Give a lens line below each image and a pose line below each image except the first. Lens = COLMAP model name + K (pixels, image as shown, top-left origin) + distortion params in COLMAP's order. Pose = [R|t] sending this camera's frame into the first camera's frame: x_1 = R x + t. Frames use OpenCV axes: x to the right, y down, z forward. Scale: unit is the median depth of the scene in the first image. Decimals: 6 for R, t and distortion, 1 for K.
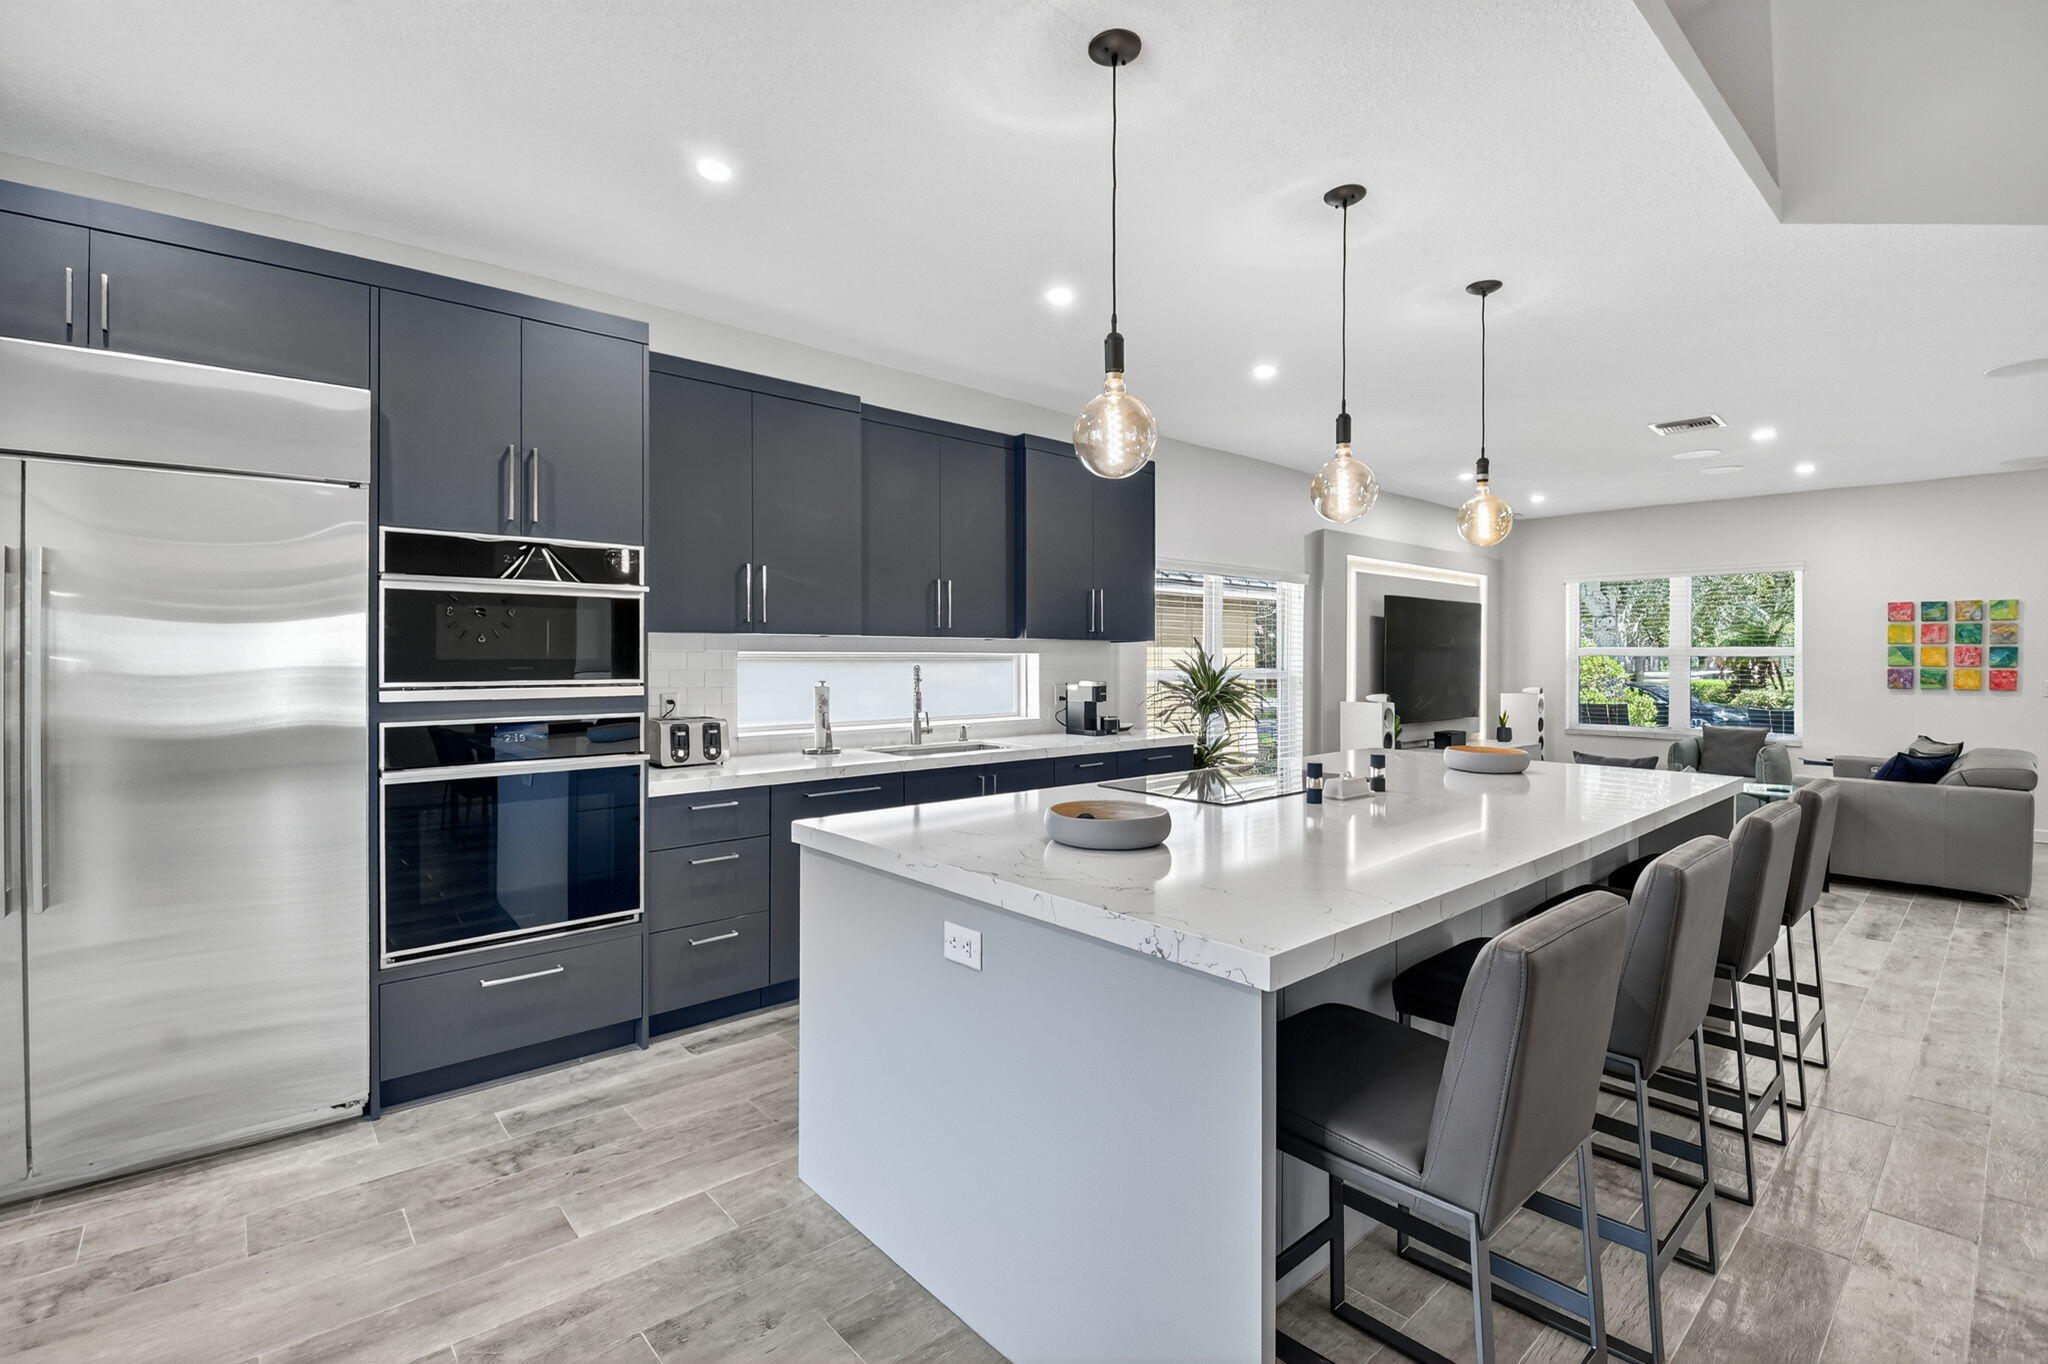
lens RADIAL K [[914.9, 0, 1015.0], [0, 914.9, 659.4], [0, 0, 1]] dist [0.002605, -0.014796]
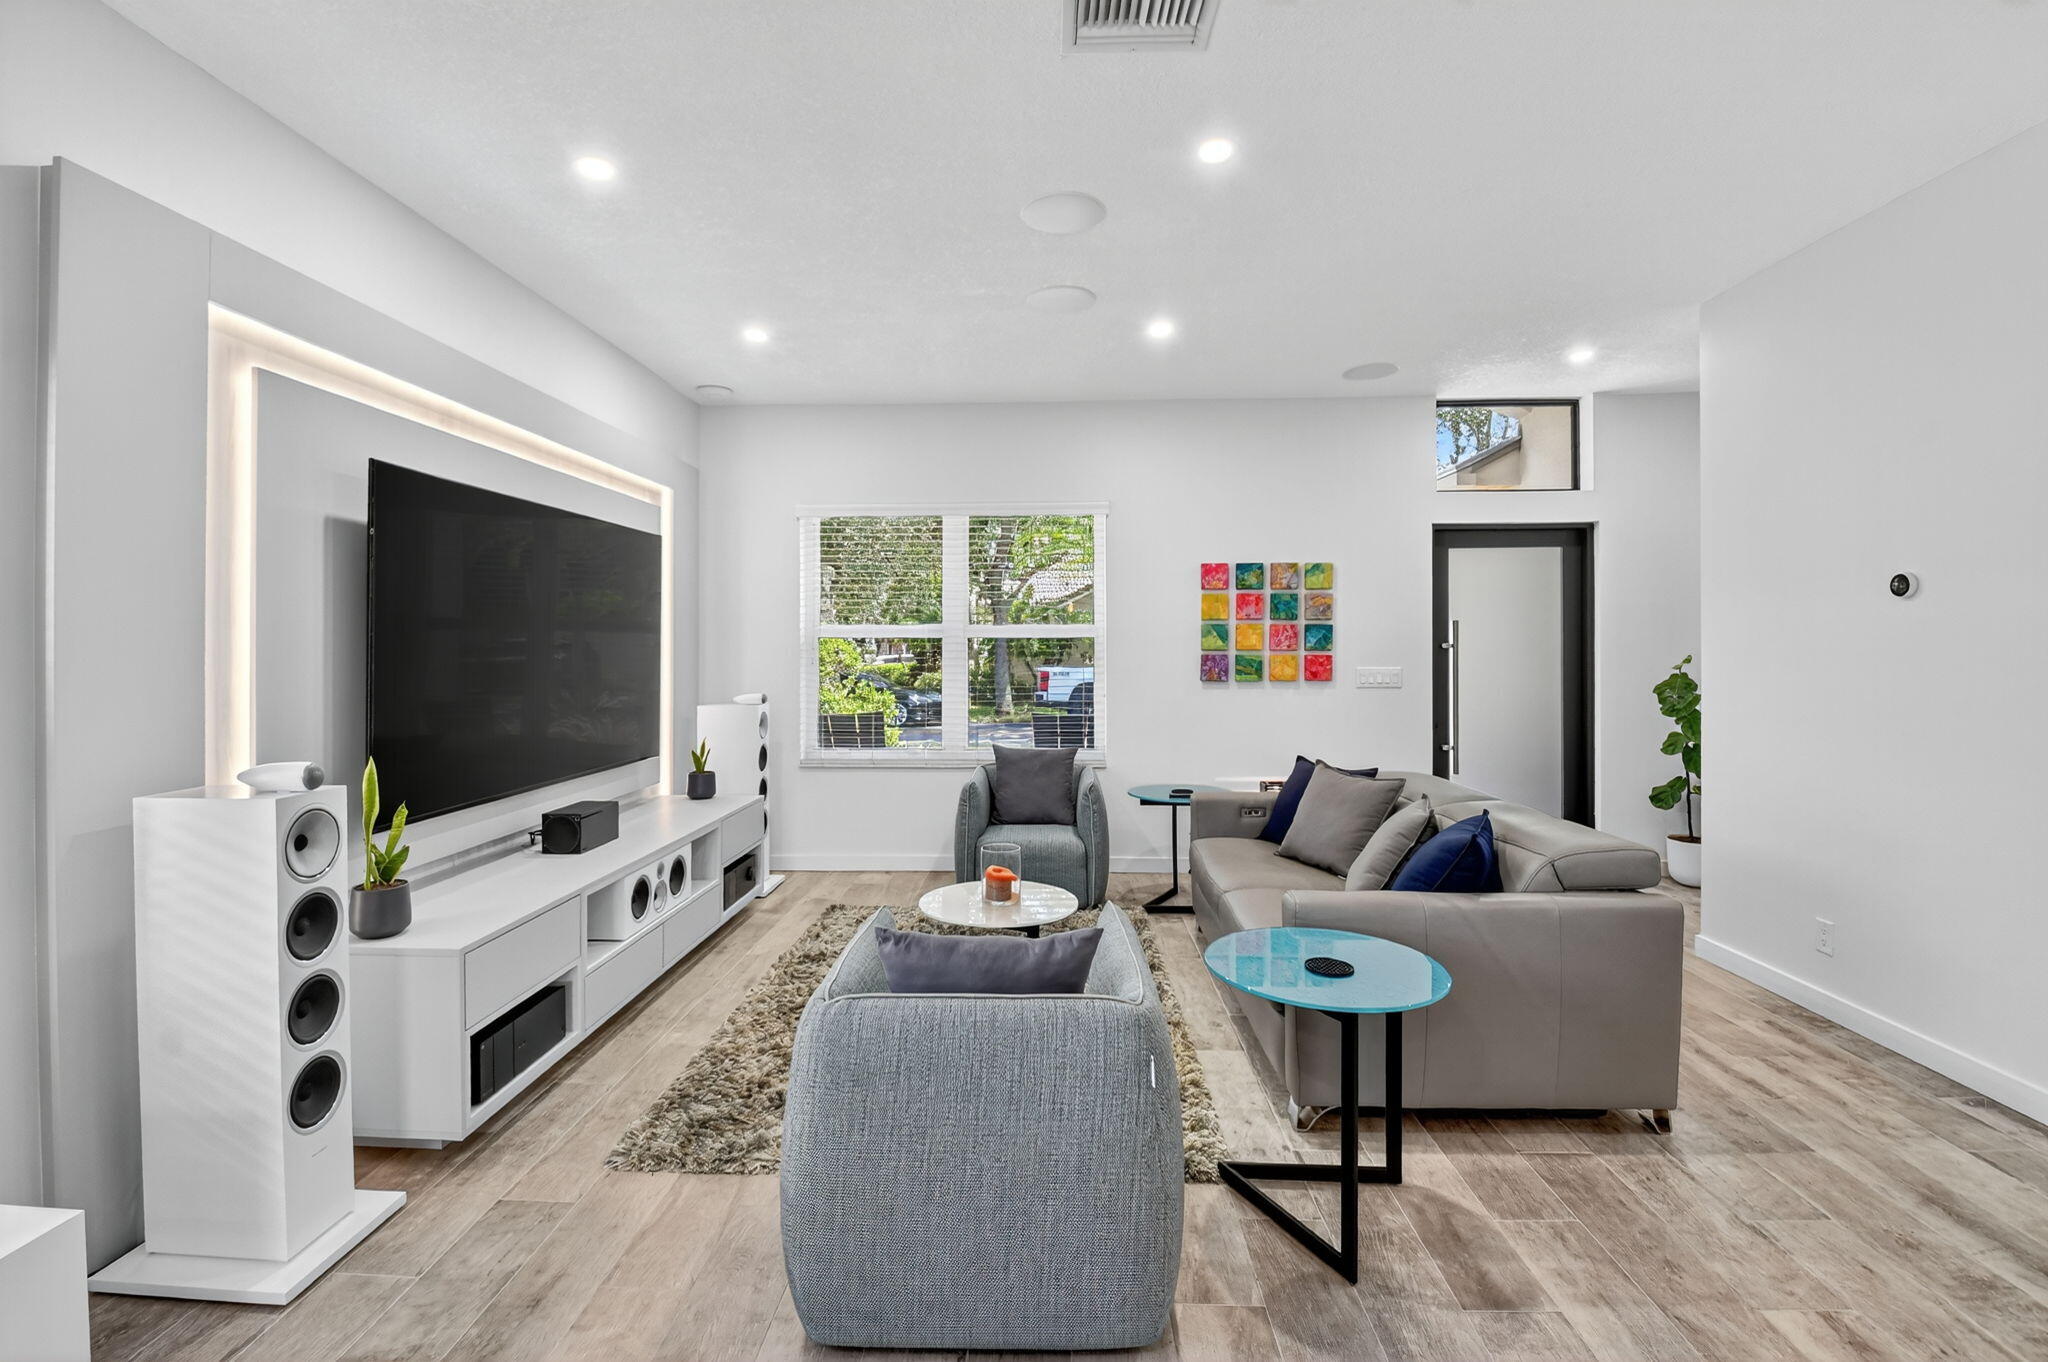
lens RADIAL K [[929.5, 0, 1023.8], [0, 929.5, 644.7], [0, 0, 1]] dist [0.000192, -0.000139]
pose [[0.688142, -0.003900, 0.725565, 0.463009], [0.005033, 0.999987, 0.000601, 0.002281], [-0.725558, 0.003238, 0.688153, 0.838341]]
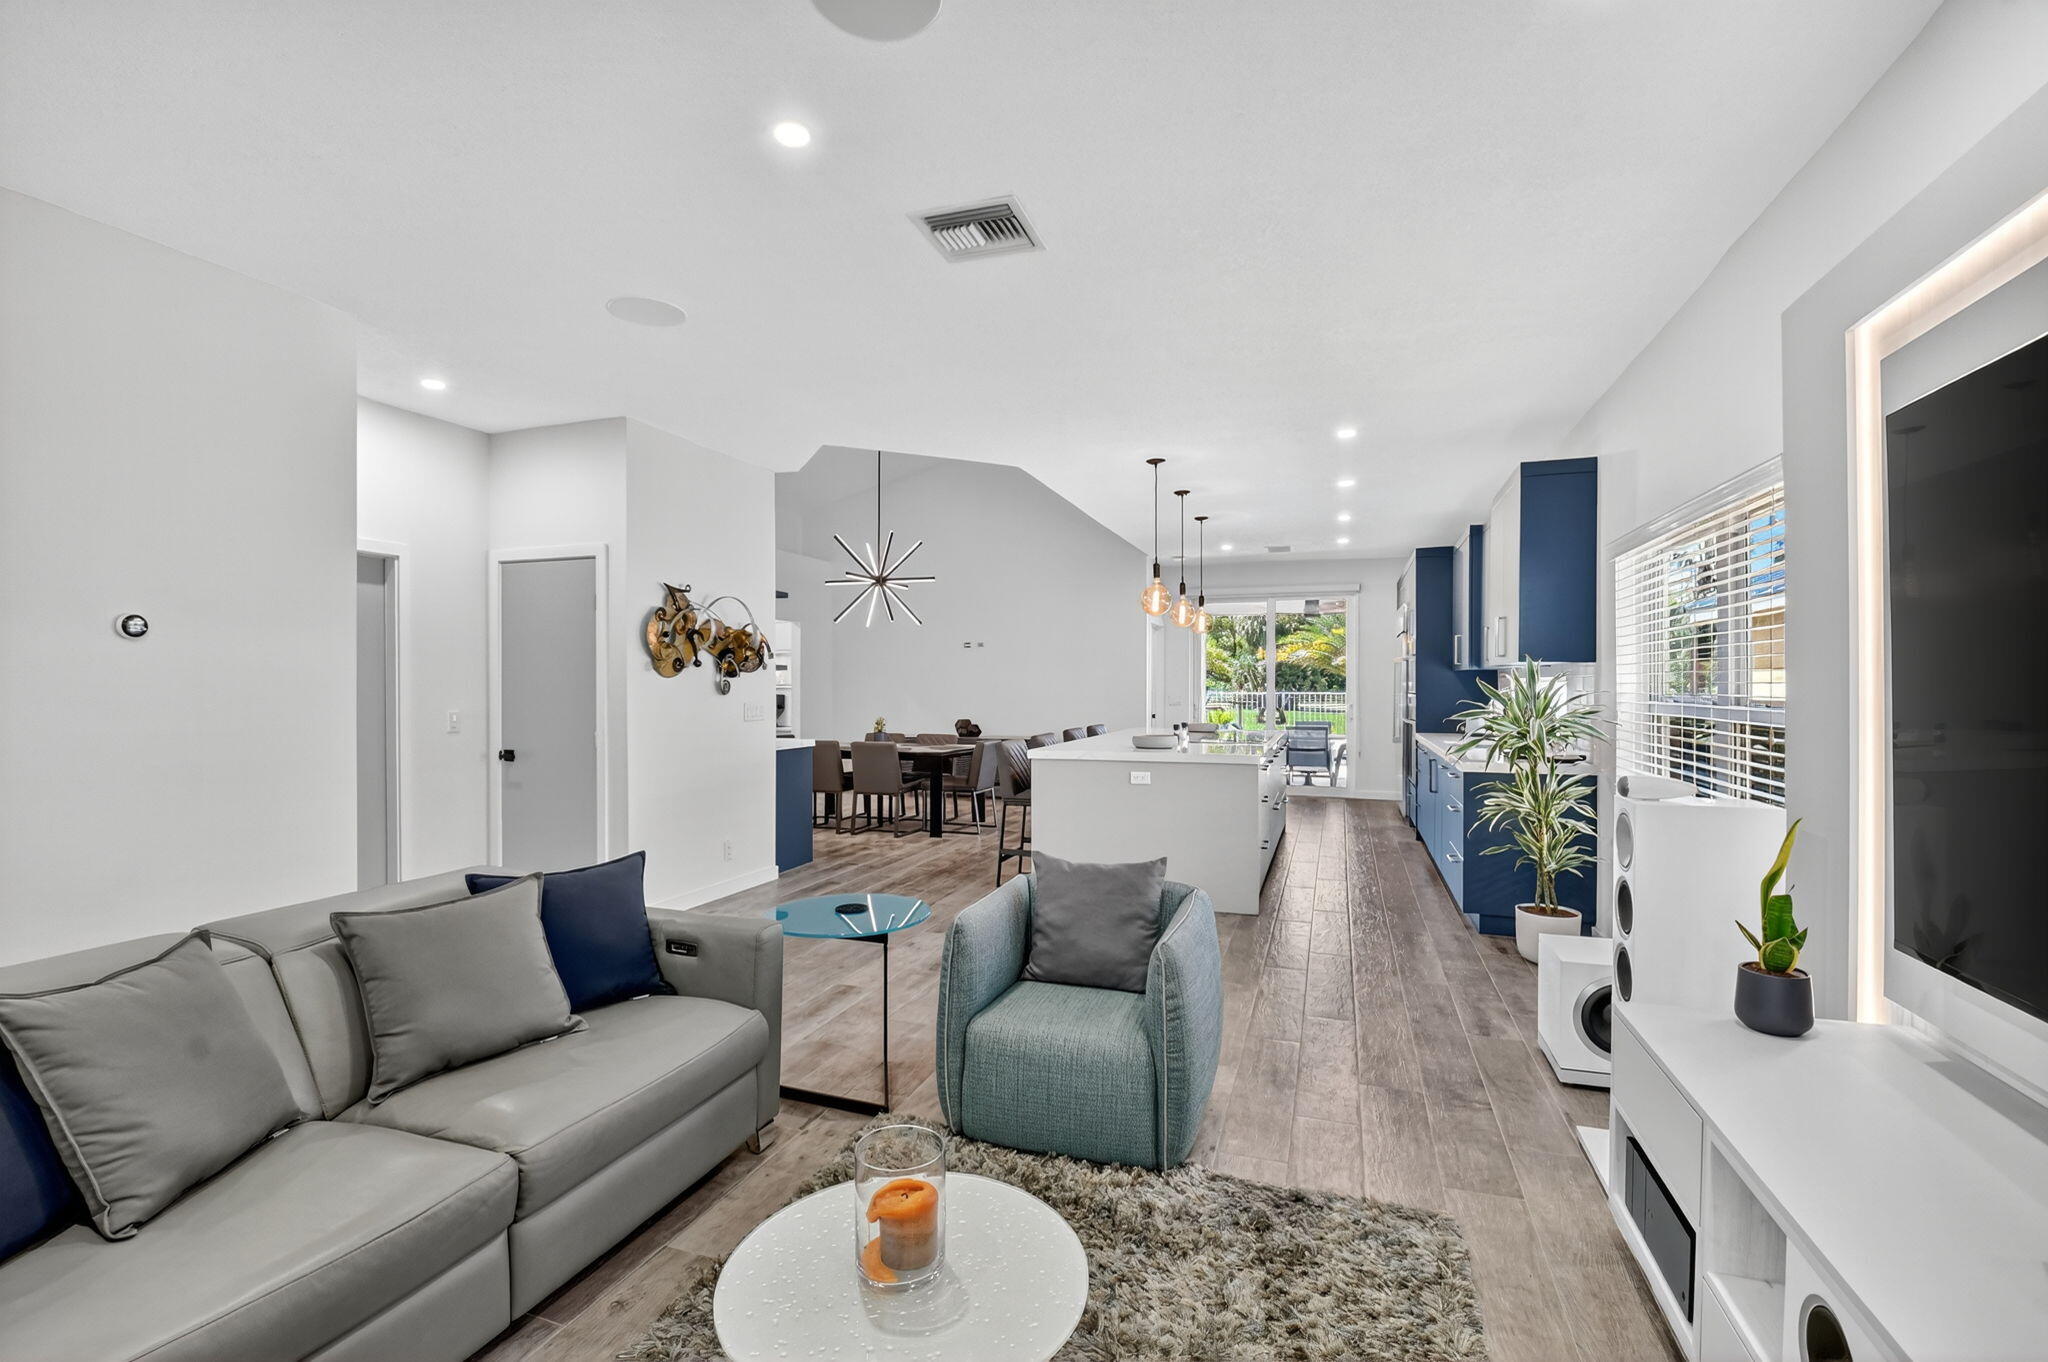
lens RADIAL K [[901.4, 0, 1008.7], [0, 901.4, 686.0], [0, 0, 1]] dist [0.001222, -0.000011]
pose [[-0.880748, -0.000761, -0.473585, 1.048532], [-0.001403, 0.999999, 0.001002, 0.003234], [0.473583, 0.001547, -0.880748, 1.588928]]
